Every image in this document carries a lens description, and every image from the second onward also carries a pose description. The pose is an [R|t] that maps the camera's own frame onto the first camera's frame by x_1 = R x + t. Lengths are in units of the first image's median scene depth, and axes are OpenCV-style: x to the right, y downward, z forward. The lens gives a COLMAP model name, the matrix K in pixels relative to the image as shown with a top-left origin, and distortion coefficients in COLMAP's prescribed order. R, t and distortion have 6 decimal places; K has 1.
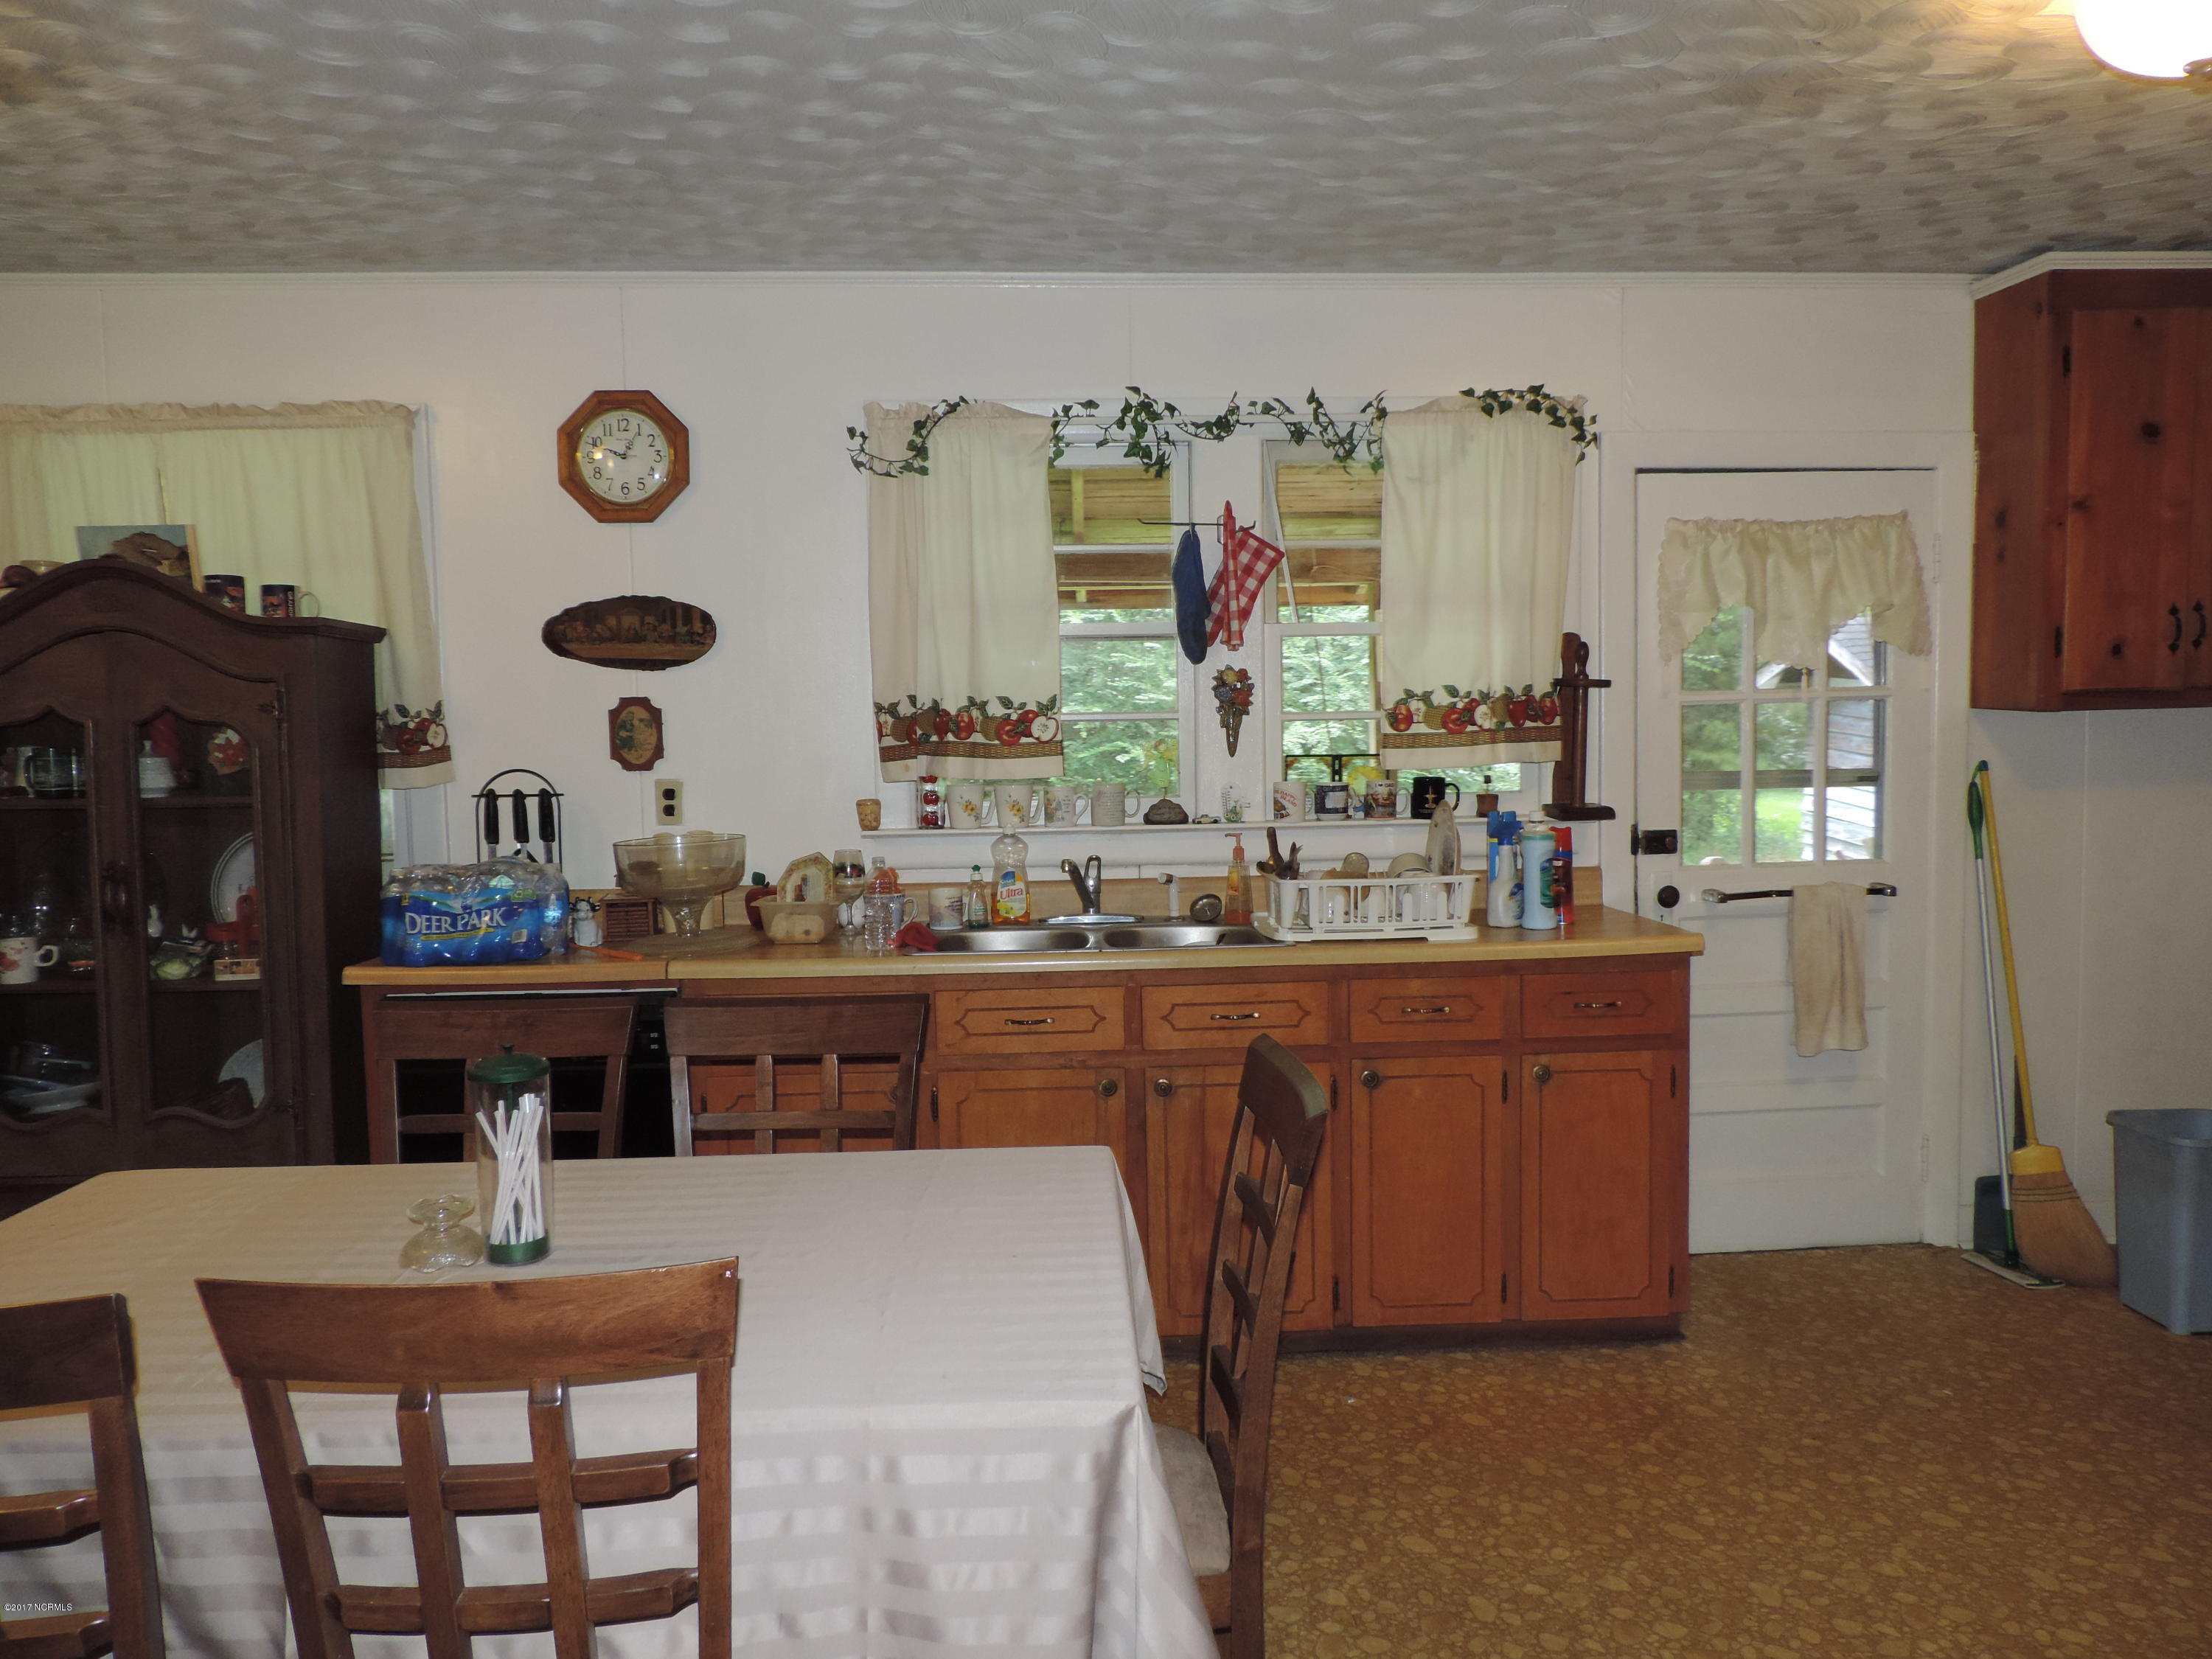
lens RADIAL K [[1580.8, 0, 1112.9], [0, 1580.8, 832.8], [0, 0, 1]] dist [-0.017462, 0.002652]
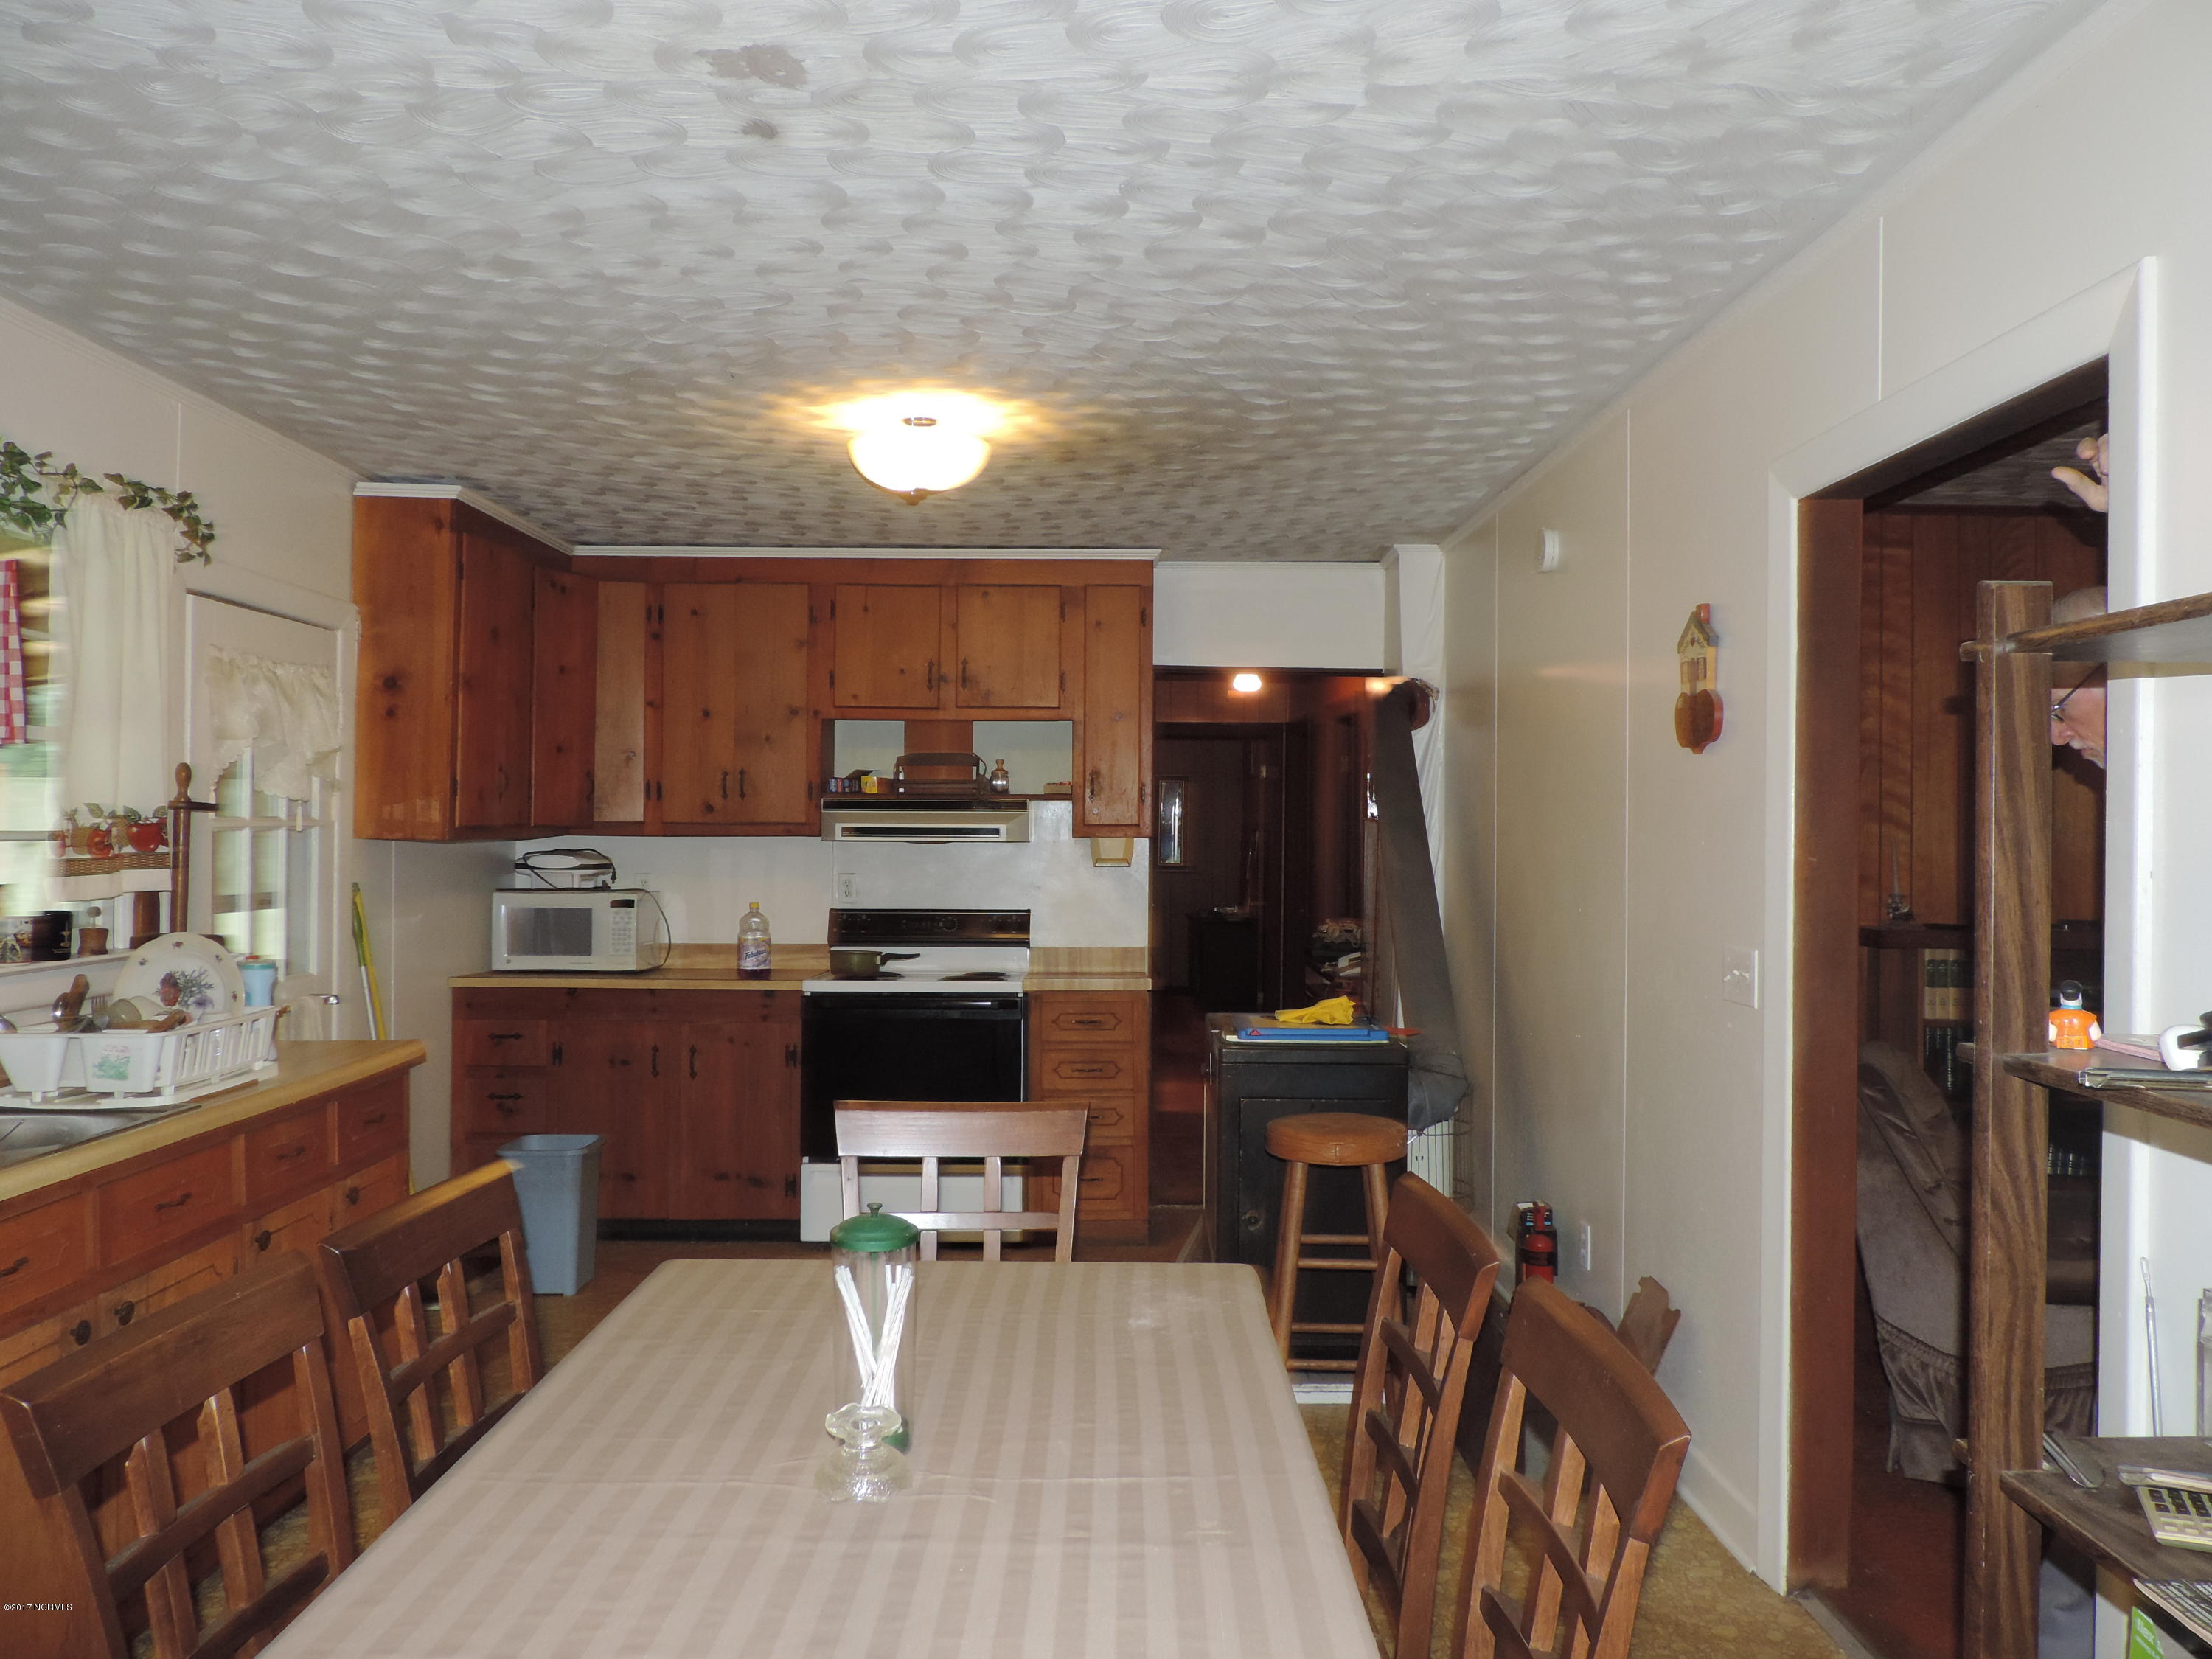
lens RADIAL K [[1580.8, 0, 1116.1], [0, 1580.8, 835.4], [0, 0, 1]] dist [-0.017462, 0.002652]
pose [[0.033107, 0.017436, 0.999300, -0.679524], [0.065021, 0.997692, -0.019562, -0.023788], [-0.997335, 0.065623, 0.031897, 0.444536]]
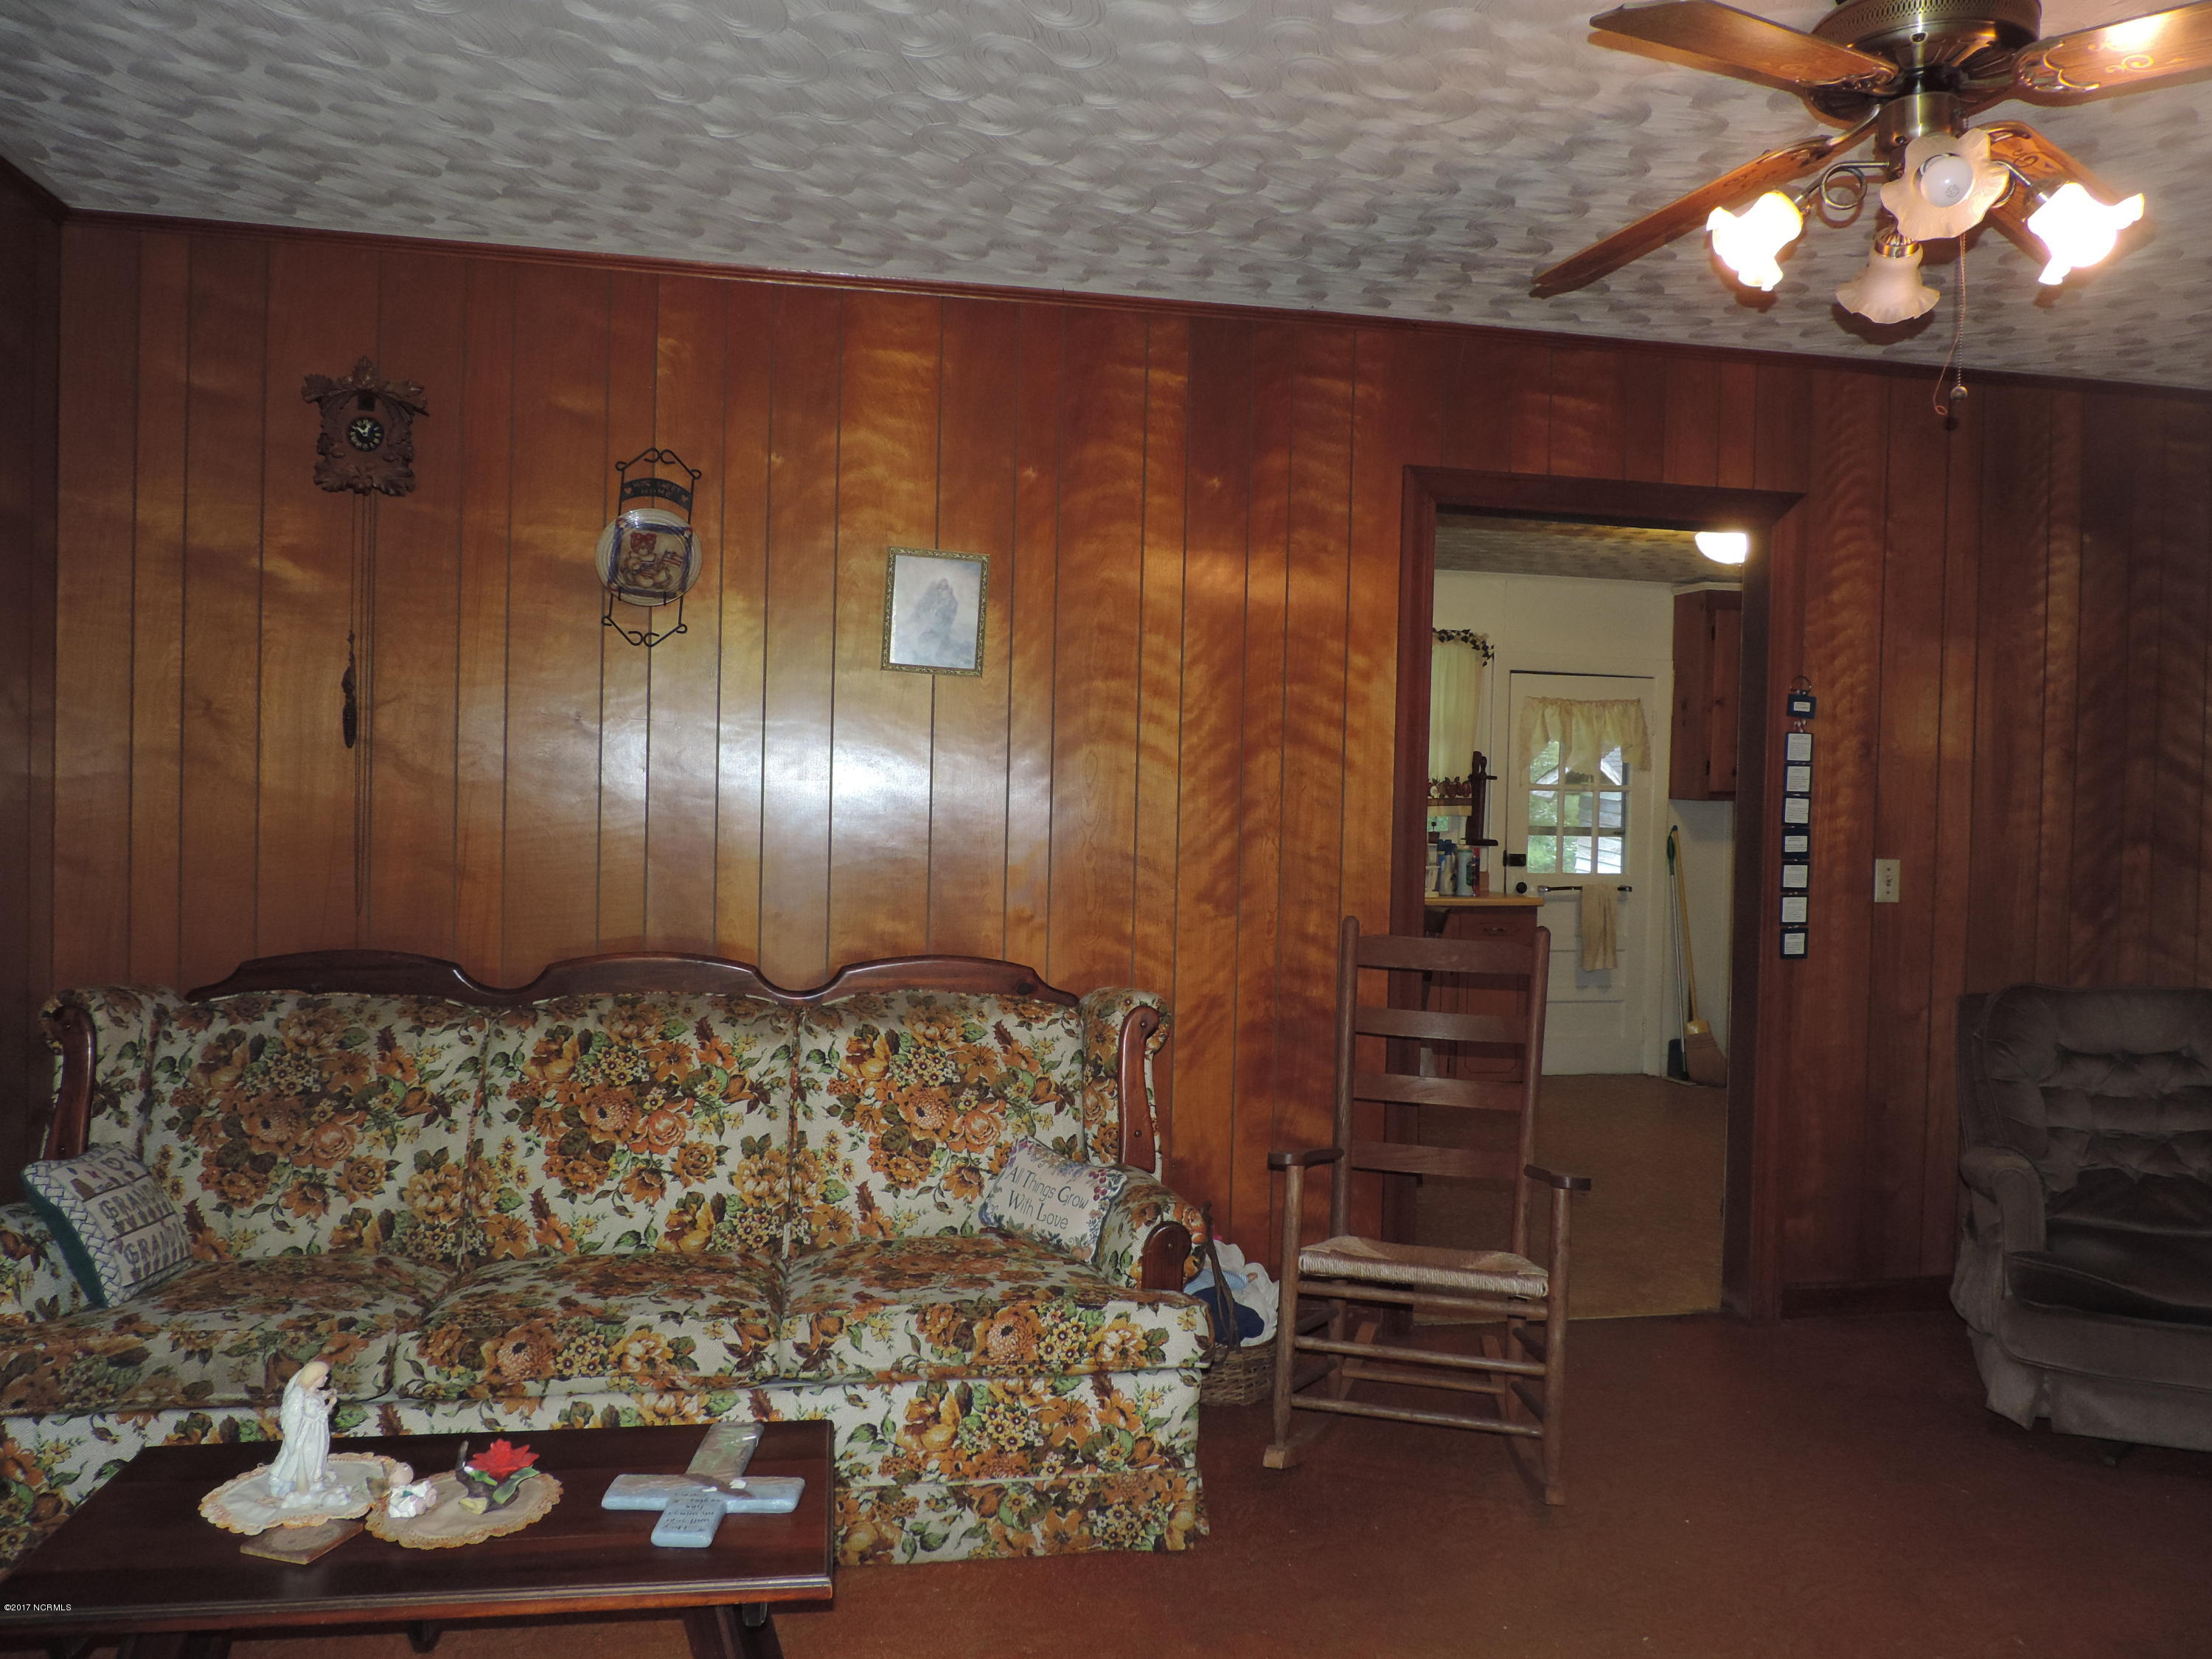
lens RADIAL K [[1580.8, 0, 1102.2], [0, 1580.8, 834.5], [0, 0, 1]] dist [-0.017462, 0.002652]
pose [[0.990746, 0.039701, 0.129793, -0.466360], [-0.033255, 0.998121, -0.051461, 0.102720], [-0.131593, 0.046669, 0.990205, -0.971491]]
